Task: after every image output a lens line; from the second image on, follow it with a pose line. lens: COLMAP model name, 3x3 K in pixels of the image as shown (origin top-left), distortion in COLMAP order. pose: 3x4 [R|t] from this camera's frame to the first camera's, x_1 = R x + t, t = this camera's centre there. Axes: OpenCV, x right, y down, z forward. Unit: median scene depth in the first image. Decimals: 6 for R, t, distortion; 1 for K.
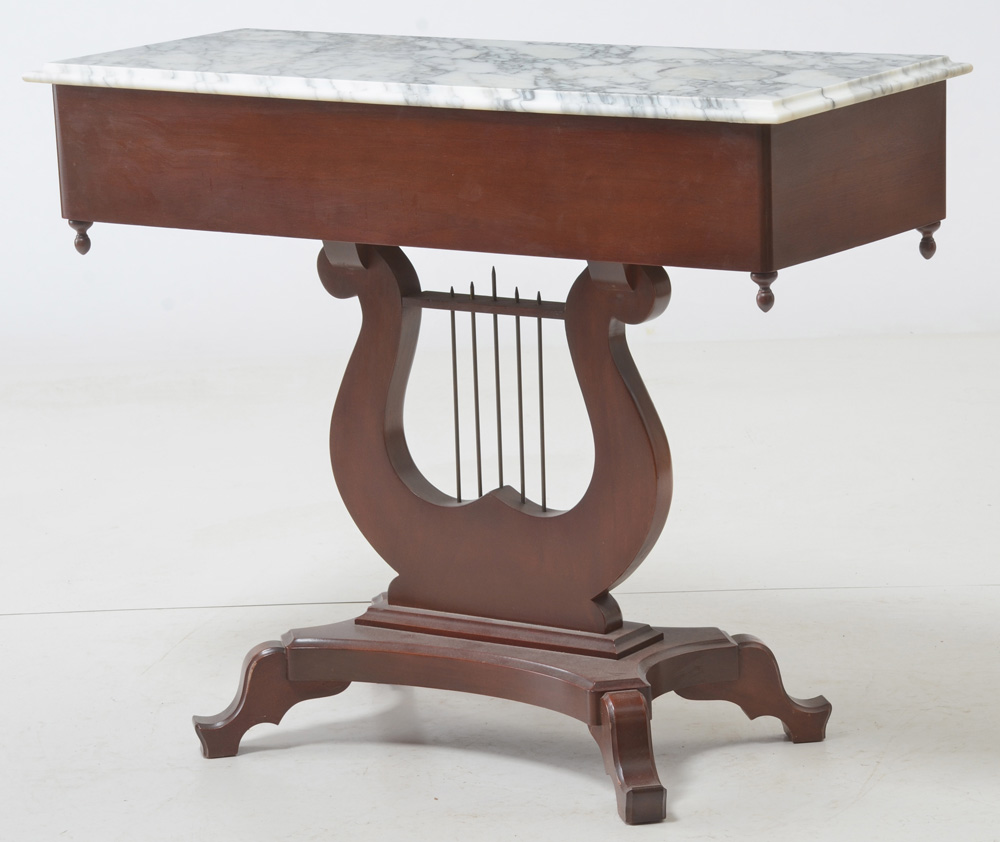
lens RADIAL K [[4326.3, 0, 503.9], [0, 4326.3, 422.8], [0, 0, 1]] dist [0.913381, 0.000000]
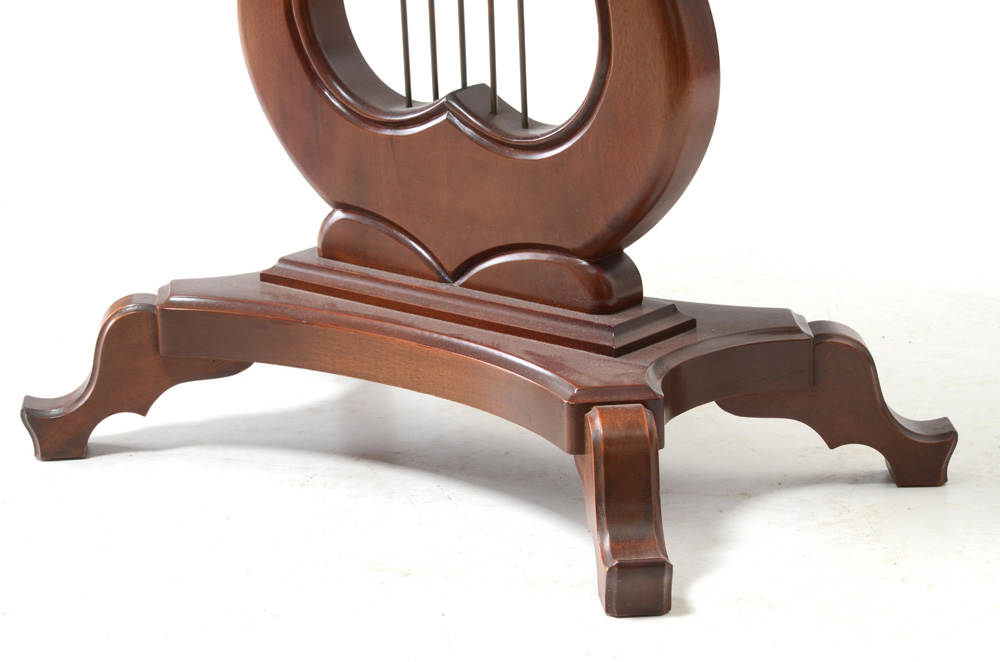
lens RADIAL K [[3344.8, 0, 503.4], [0, 3344.8, 322.5], [0, 0, 1]] dist [1.101441, 0.000000]
pose [[0.991975, 0.039937, -0.119959, 0.068171], [-0.029940, 0.996015, 0.084014, 0.007331], [0.122836, -0.079749, 0.989218, 0.488354]]
